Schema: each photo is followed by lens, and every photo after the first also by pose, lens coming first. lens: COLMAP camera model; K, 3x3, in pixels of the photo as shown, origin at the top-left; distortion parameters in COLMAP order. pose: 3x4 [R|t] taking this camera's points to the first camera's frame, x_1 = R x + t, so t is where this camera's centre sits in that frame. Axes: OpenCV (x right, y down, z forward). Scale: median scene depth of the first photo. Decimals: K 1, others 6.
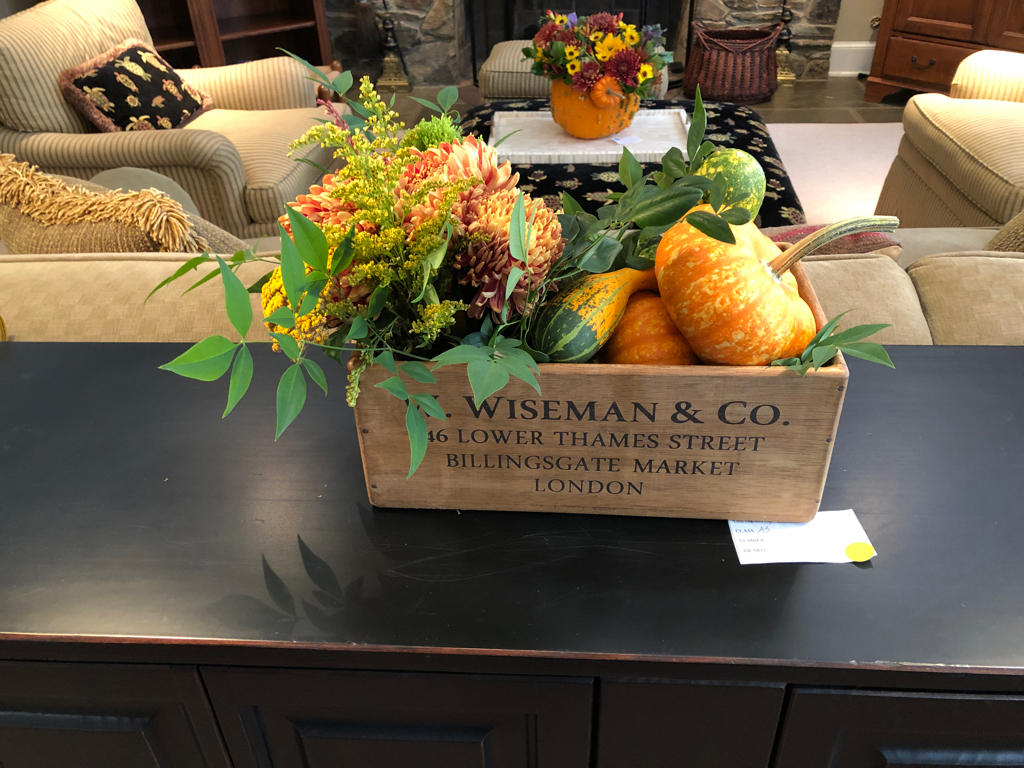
lens RADIAL K [[828.4, 0, 512.1], [0, 828.4, 385.6], [0, 0, 1]] dist [0.000094, -0.001940]
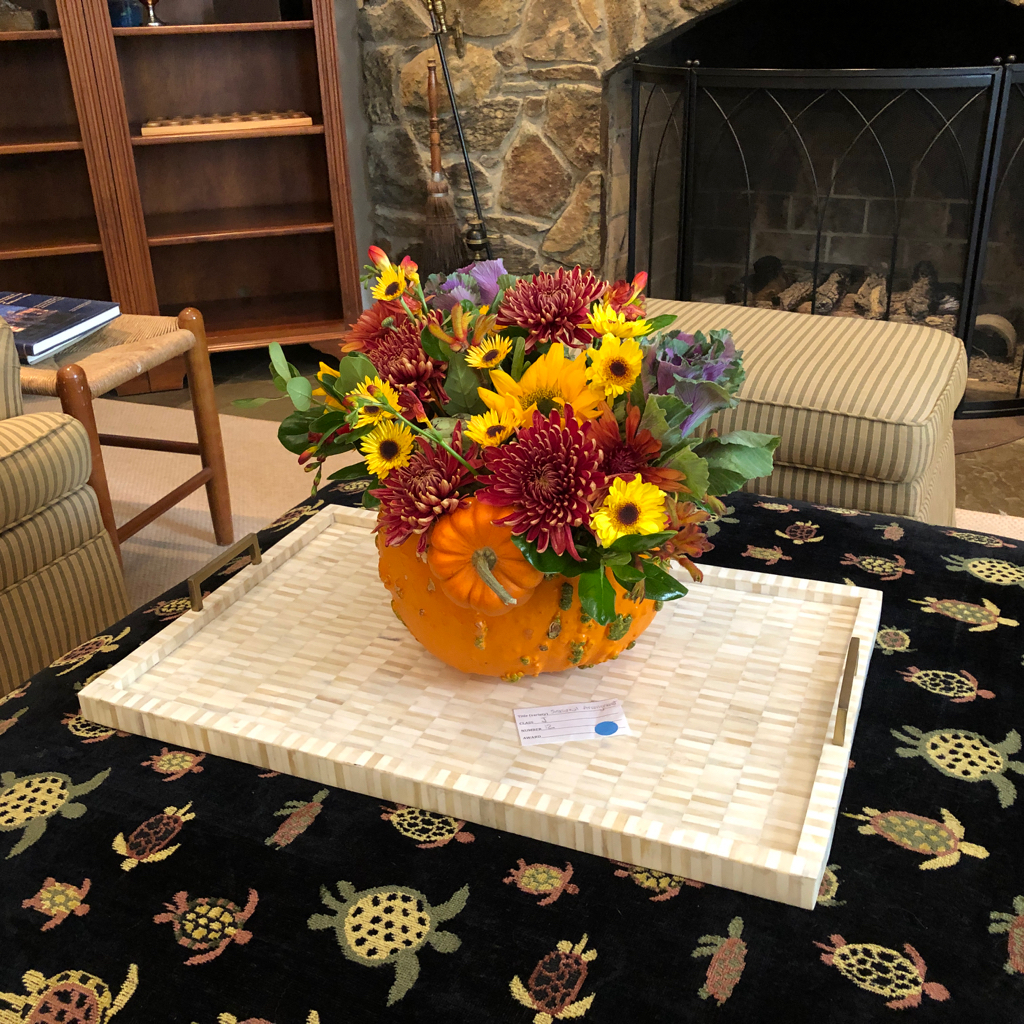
lens RADIAL K [[1157.5, 0, 511.7], [0, 1157.5, 511.0], [0, 0, 1]] dist [0.016018, 0.000000]
pose [[0.944759, 0.138443, -0.297092, 0.118209], [-0.186877, 0.972176, -0.141246, -0.162478], [0.269271, 0.188963, 0.944344, 0.331229]]
